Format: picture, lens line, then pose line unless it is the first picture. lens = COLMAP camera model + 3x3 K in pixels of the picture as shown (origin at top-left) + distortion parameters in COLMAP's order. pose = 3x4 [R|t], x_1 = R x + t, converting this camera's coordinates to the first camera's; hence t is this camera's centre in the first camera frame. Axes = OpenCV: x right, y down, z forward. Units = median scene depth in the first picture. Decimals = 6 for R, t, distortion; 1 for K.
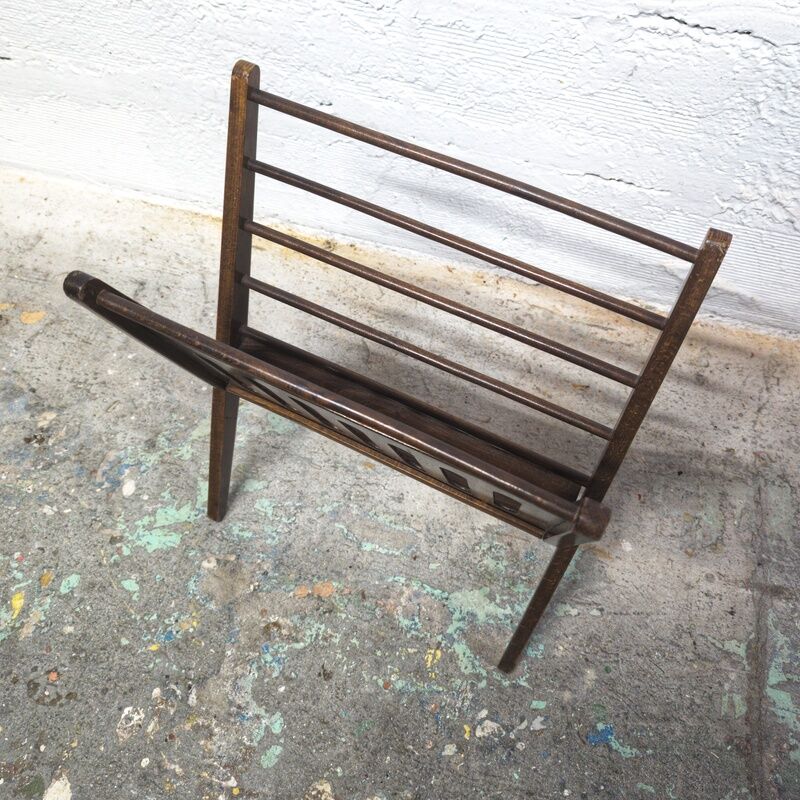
lens RADIAL K [[811.1, 0, 404.8], [0, 811.1, 352.9], [0, 0, 1]] dist [-0.039421, 0.033739]
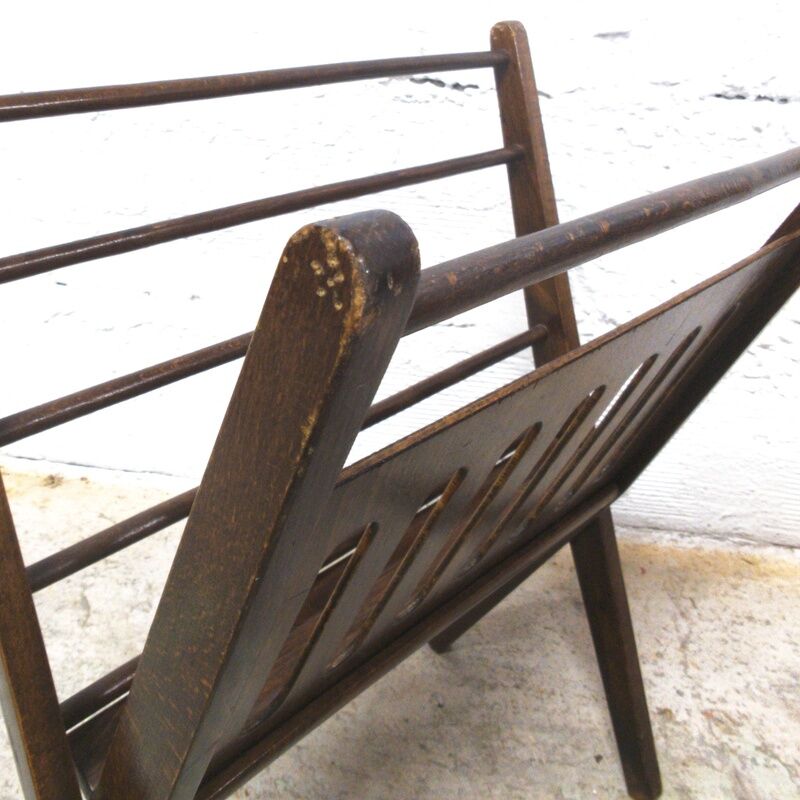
lens RADIAL K [[771.7, 0, 299.1], [0, 771.7, 272.4], [0, 0, 1]] dist [0.015431, -0.004801]
pose [[0.993708, -0.039886, 0.104661, 0.081095], [0.092818, 0.816251, -0.570192, 0.173499], [-0.062687, 0.576319, 0.814817, 0.363353]]
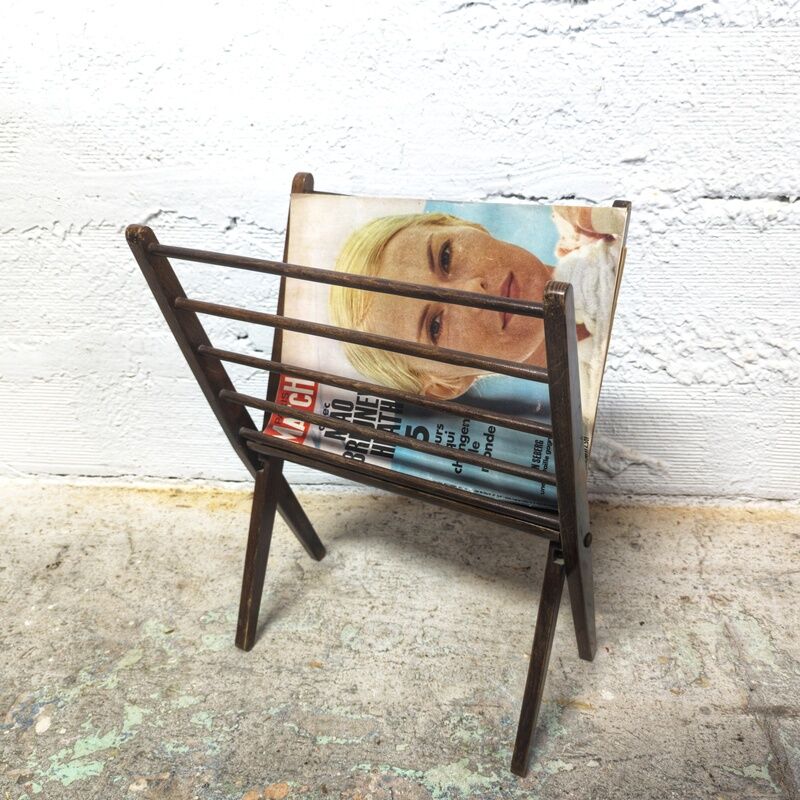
lens RADIAL K [[816.0, 0, 397.1], [0, 816.0, 389.3], [0, 0, 1]] dist [-0.046009, 0.047320]
pose [[0.986426, -0.113753, 0.118420, -0.028159], [0.158426, 0.848940, -0.504185, 0.374470], [-0.043179, 0.516102, 0.855438, 0.053123]]
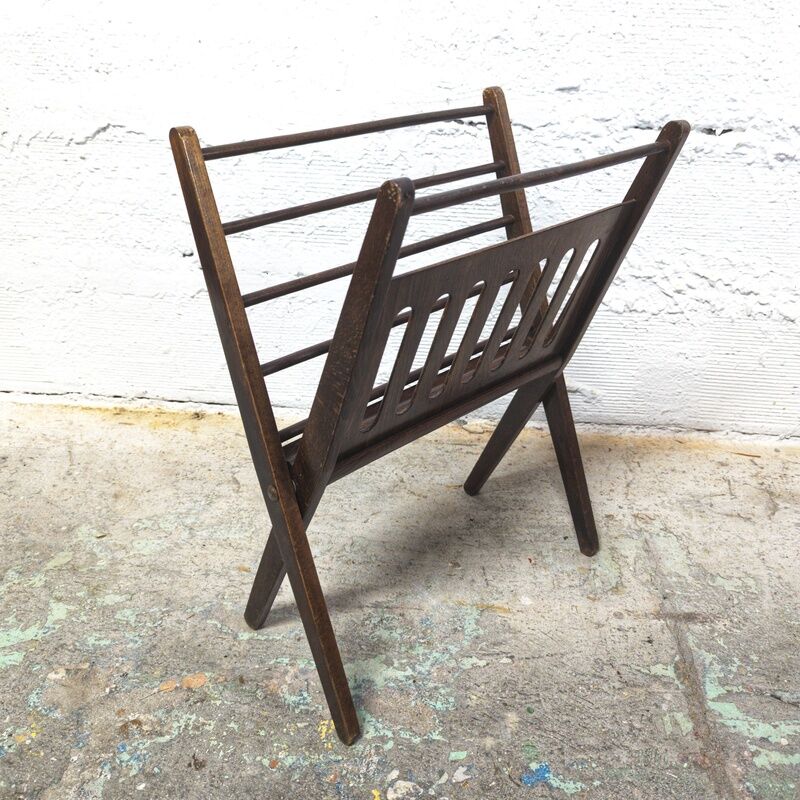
lens RADIAL K [[811.1, 0, 404.8], [0, 811.1, 352.9], [0, 0, 1]] dist [-0.039421, 0.033739]
pose [[0.984206, -0.084345, 0.155645, 0.015573], [0.153153, 0.846641, -0.509651, 0.458111], [-0.088789, 0.525439, 0.846186, 0.072433]]
